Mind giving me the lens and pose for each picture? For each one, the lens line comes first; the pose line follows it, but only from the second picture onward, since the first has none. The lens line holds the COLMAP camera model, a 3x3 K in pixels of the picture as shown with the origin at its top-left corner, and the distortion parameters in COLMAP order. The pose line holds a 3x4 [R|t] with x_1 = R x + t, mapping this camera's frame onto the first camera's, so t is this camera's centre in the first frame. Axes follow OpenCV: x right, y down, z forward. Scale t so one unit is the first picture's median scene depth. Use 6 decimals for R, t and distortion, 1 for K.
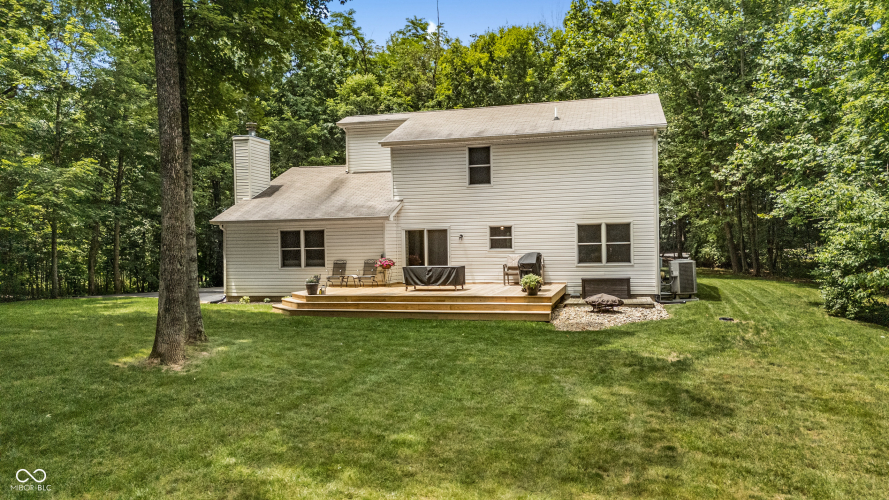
lens RADIAL K [[653.2, 0, 444.5], [0, 653.2, 250.0], [0, 0, 1]] dist [0.089836, -0.128264]
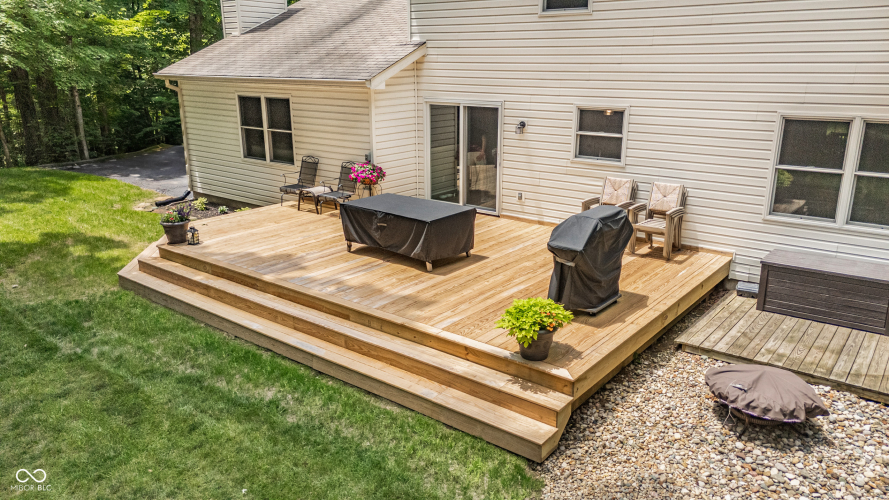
lens RADIAL K [[653.2, 0, 444.5], [0, 653.2, 250.0], [0, 0, 1]] dist [0.089836, -0.128264]
pose [[0.916940, 0.128972, -0.377607, 0.169529], [-0.021393, 0.960853, 0.276233, -0.065331], [0.398451, -0.245211, 0.883803, 0.524954]]
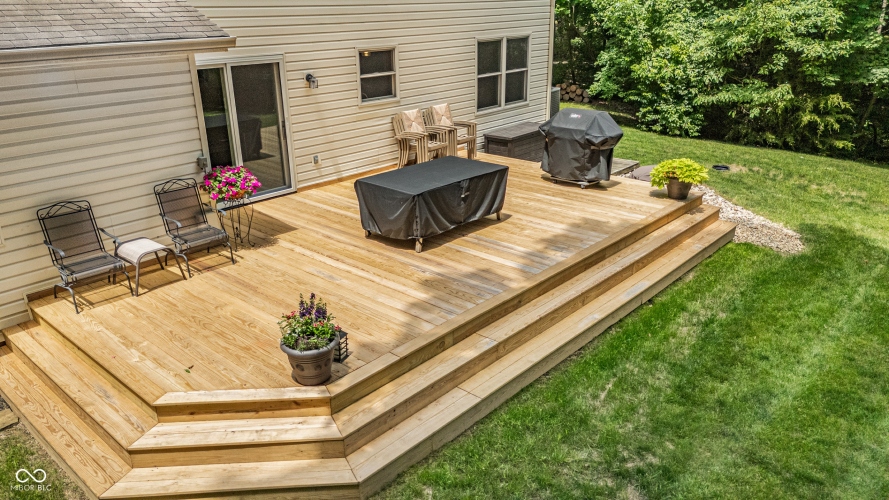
lens RADIAL K [[653.2, 0, 444.5], [0, 653.2, 250.0], [0, 0, 1]] dist [0.089836, -0.128264]
pose [[0.456158, -0.307312, 0.835152, -0.329705], [0.017126, 0.941338, 0.337031, -0.058905], [-0.889734, -0.139437, 0.434661, 0.722367]]
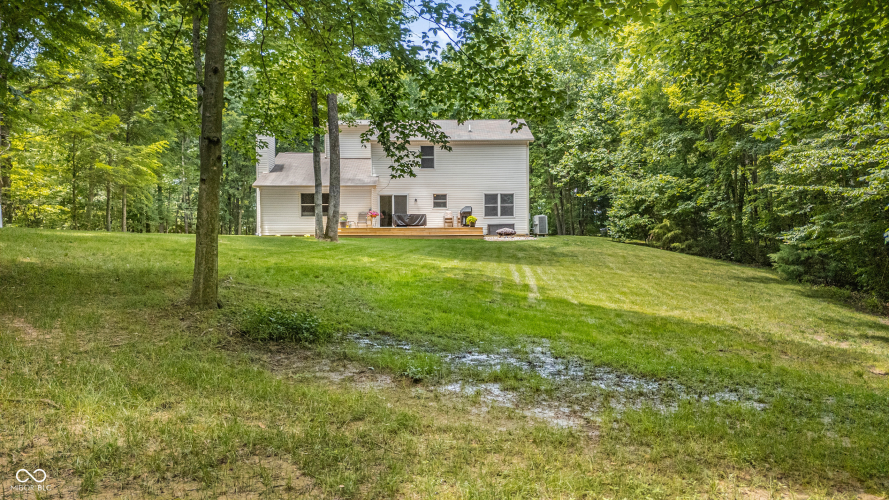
lens RADIAL K [[653.2, 0, 444.5], [0, 653.2, 250.0], [0, 0, 1]] dist [0.089836, -0.128264]
pose [[0.966136, 0.008439, 0.257895, -0.330255], [-0.008396, 0.999964, -0.001268, 0.108184], [-0.257896, -0.000940, 0.966172, -0.616338]]
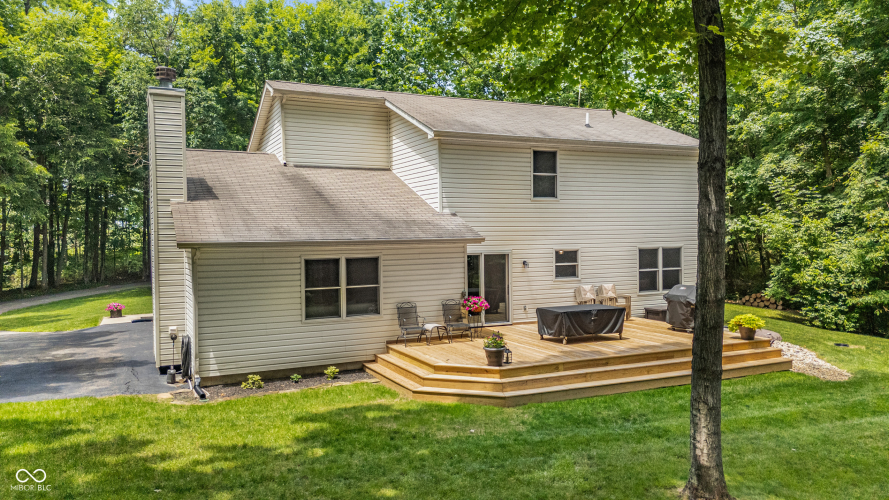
lens RADIAL K [[653.2, 0, 444.5], [0, 653.2, 250.0], [0, 0, 1]] dist [0.089836, -0.128264]
pose [[0.762525, -0.005377, 0.646936, -0.555644], [0.009312, 0.999953, -0.002665, -0.035499], [-0.646892, 0.008057, 0.762539, 0.468814]]
